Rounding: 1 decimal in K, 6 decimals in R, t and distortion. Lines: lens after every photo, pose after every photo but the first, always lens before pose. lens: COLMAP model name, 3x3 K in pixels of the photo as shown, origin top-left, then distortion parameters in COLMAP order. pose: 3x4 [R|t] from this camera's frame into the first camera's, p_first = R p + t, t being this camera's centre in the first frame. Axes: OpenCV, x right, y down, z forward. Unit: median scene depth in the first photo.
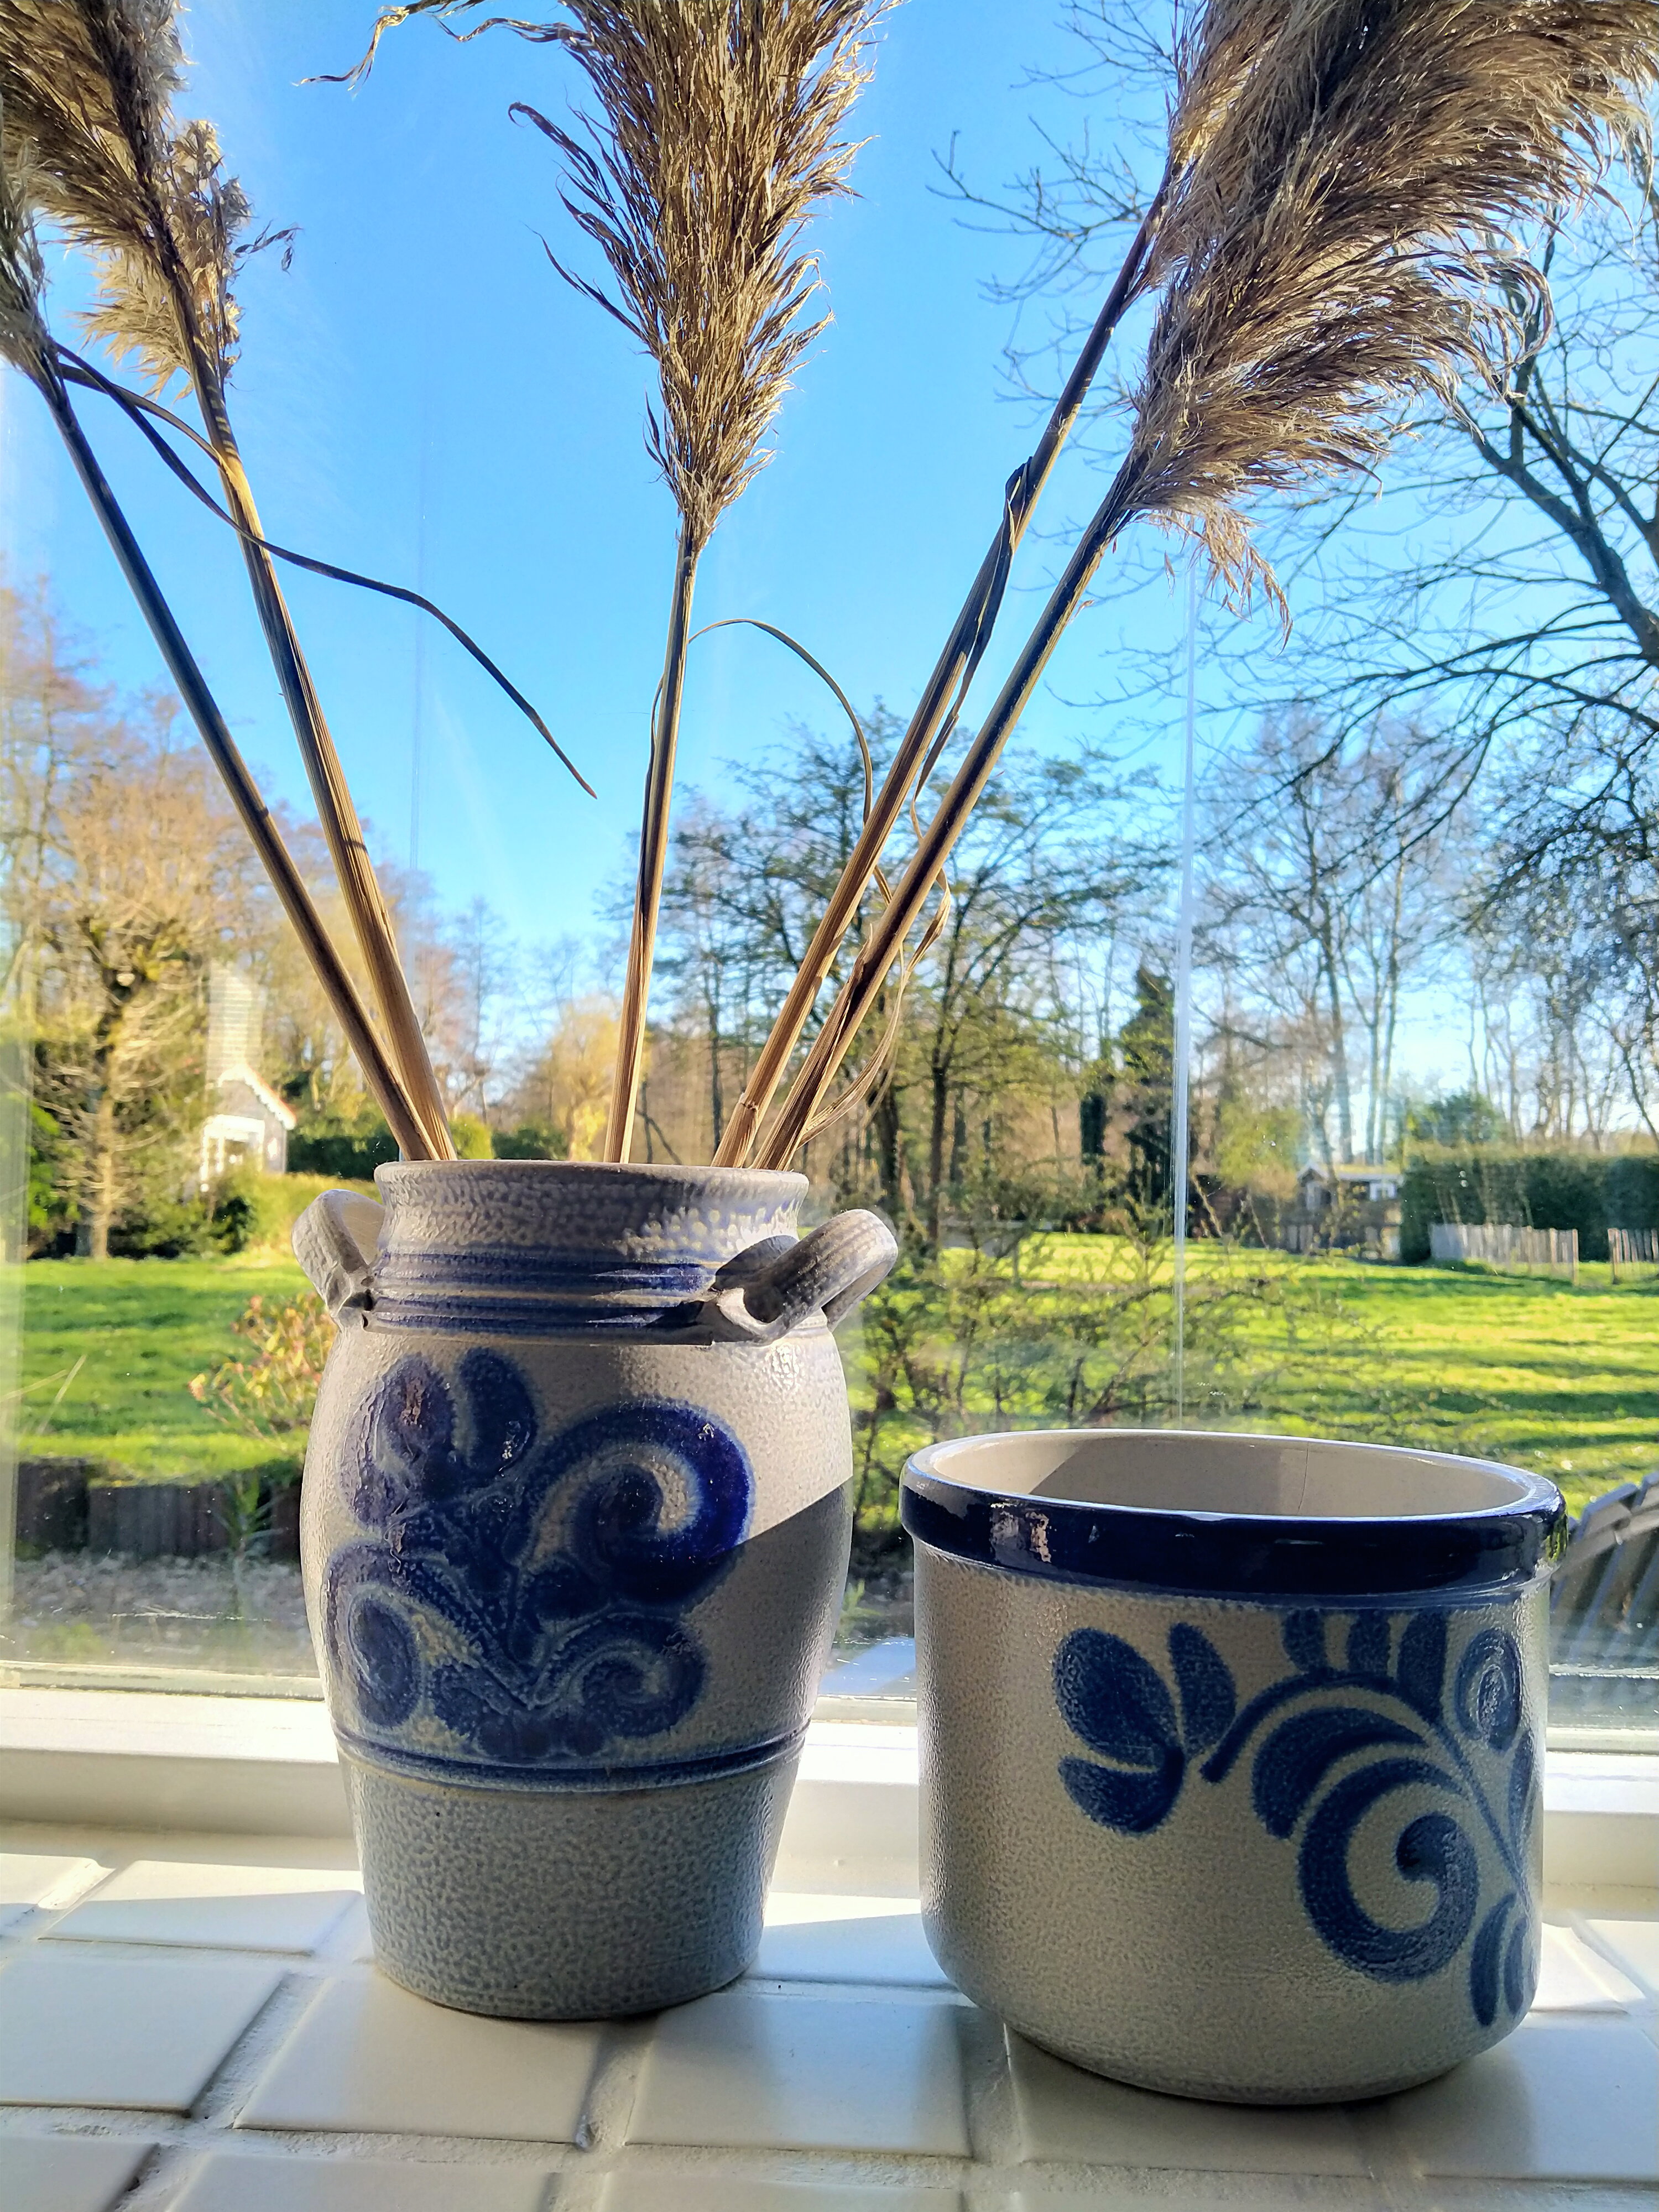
lens RADIAL K [[1939.8, 0, 818.1], [0, 1939.8, 1136.3], [0, 0, 1]] dist [0.145897, -0.180839]
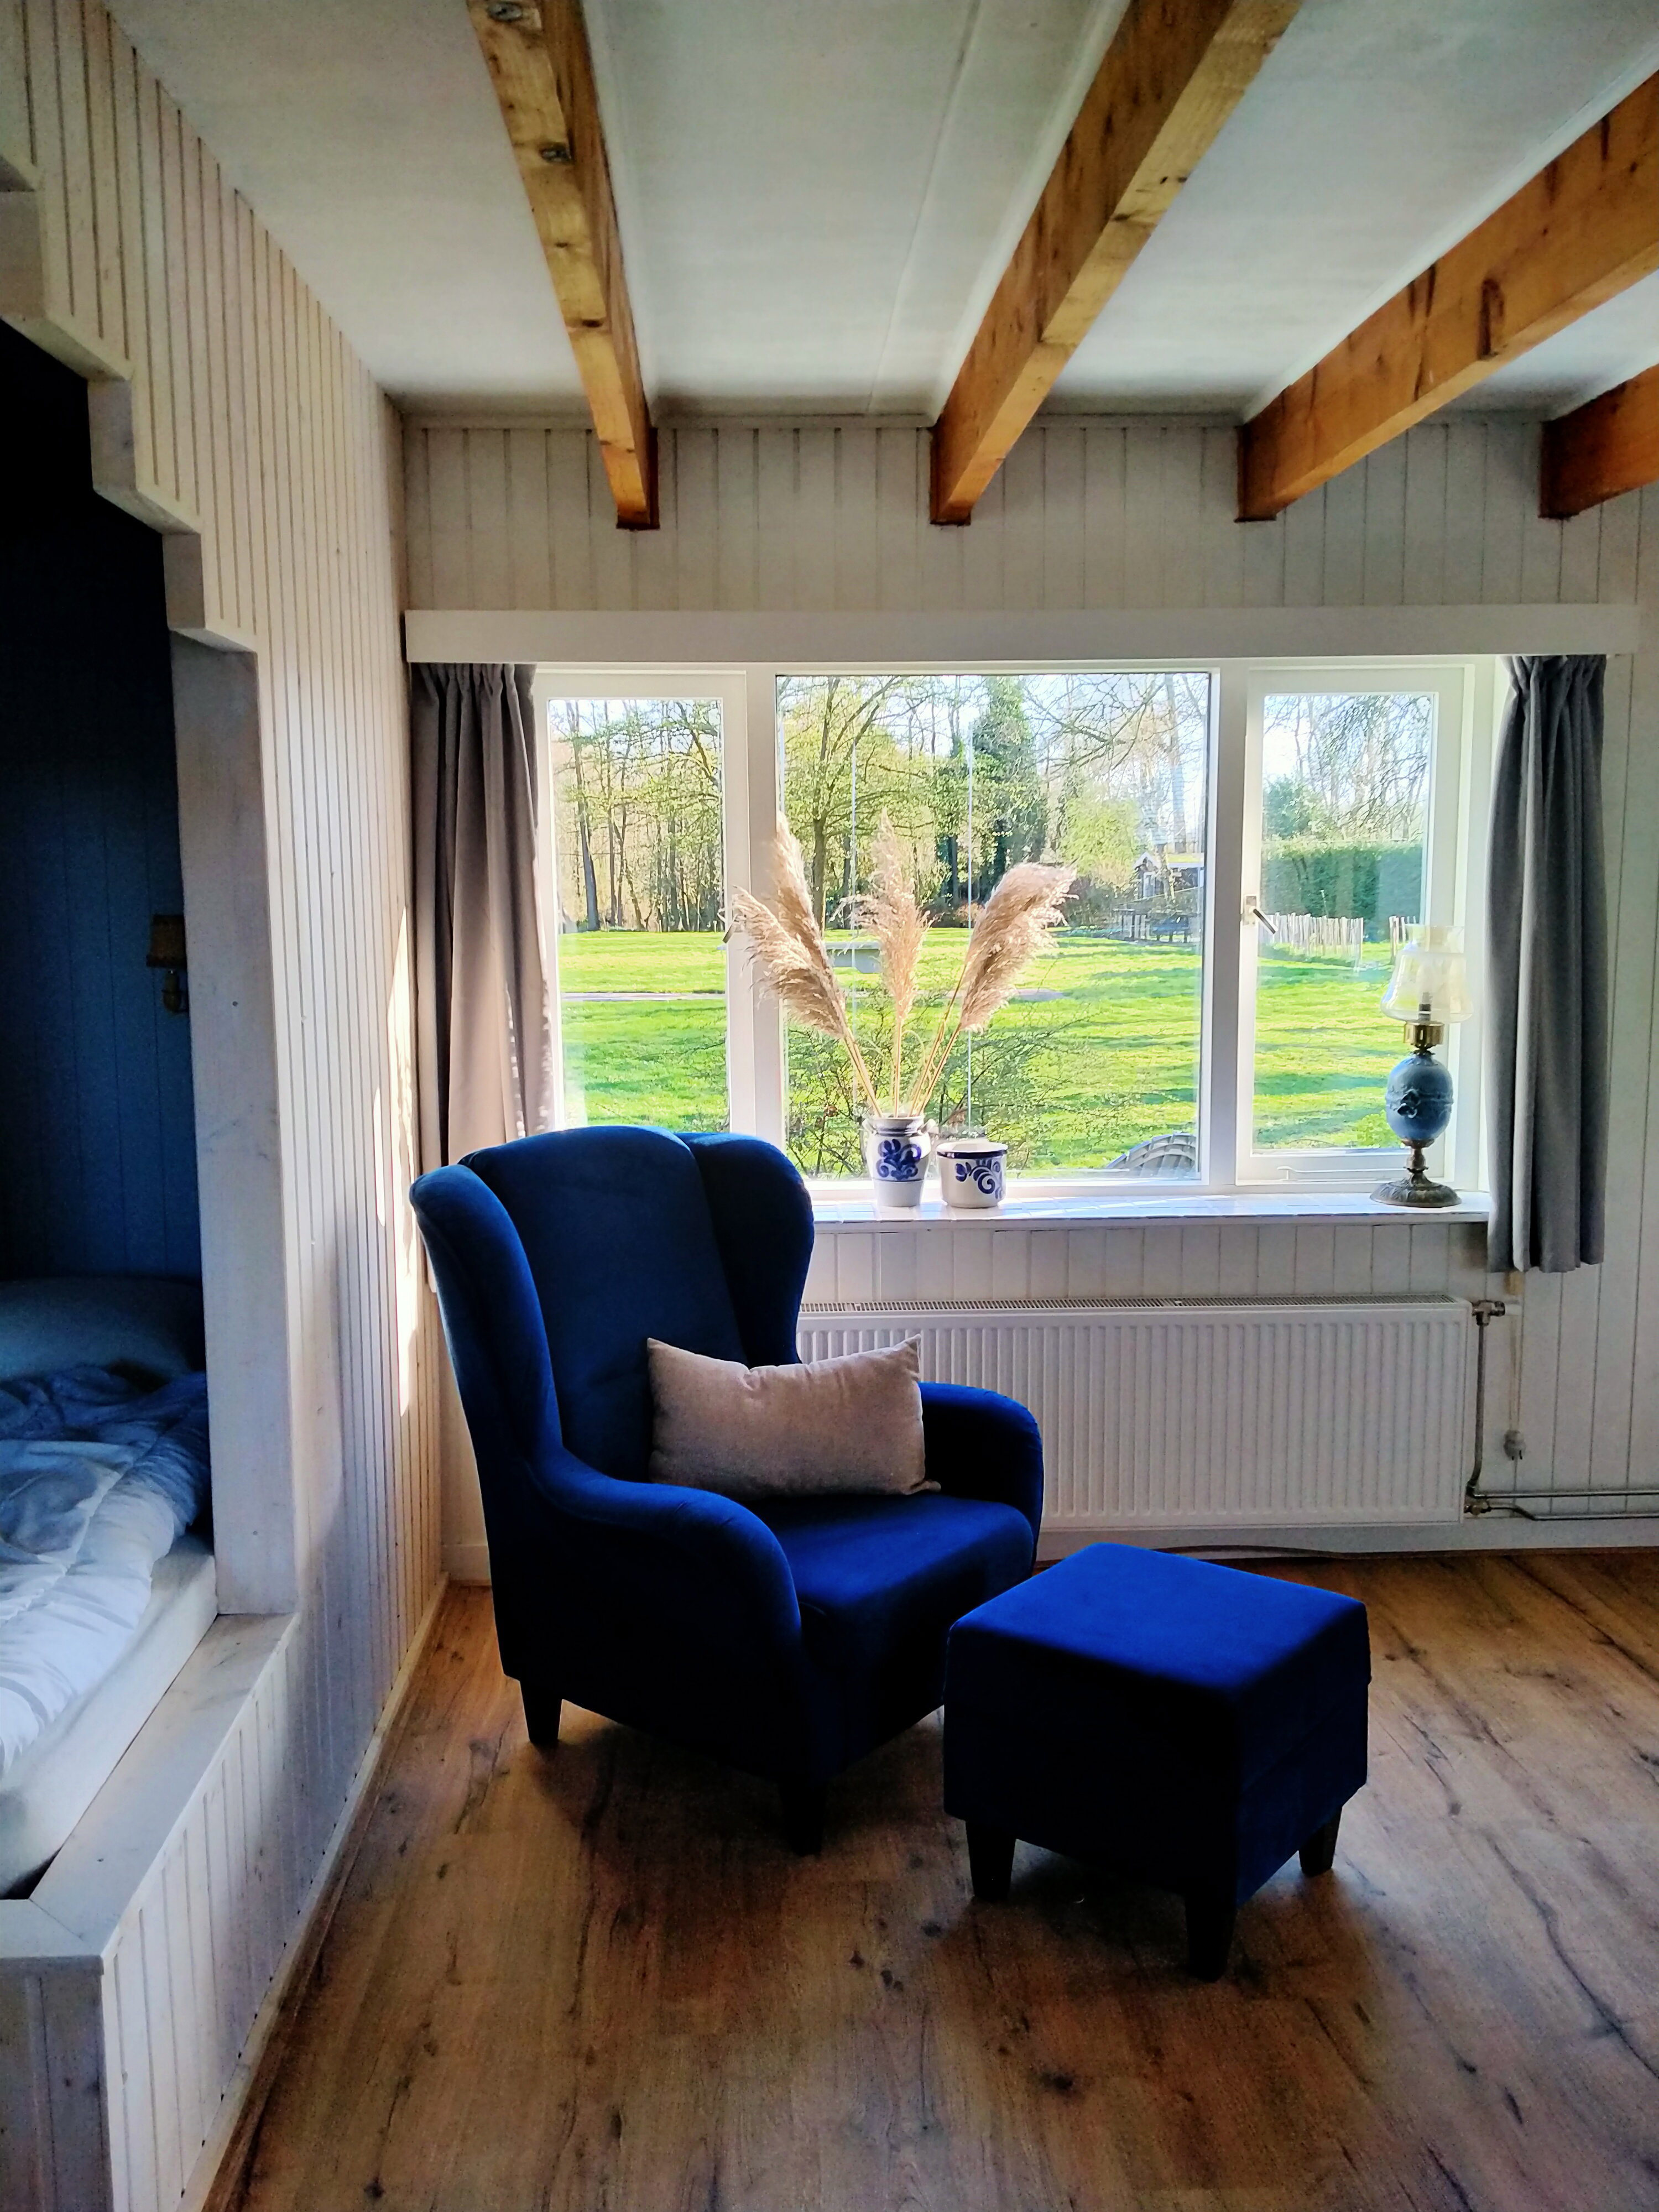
lens RADIAL K [[1939.8, 0, 818.1], [0, 1939.8, 1136.3], [0, 0, 1]] dist [0.145897, -0.180839]
pose [[0.996541, -0.045698, 0.069404, -0.030376], [0.034077, 0.986489, 0.160244, -0.036315], [-0.075789, -0.157325, 0.984634, -0.210429]]
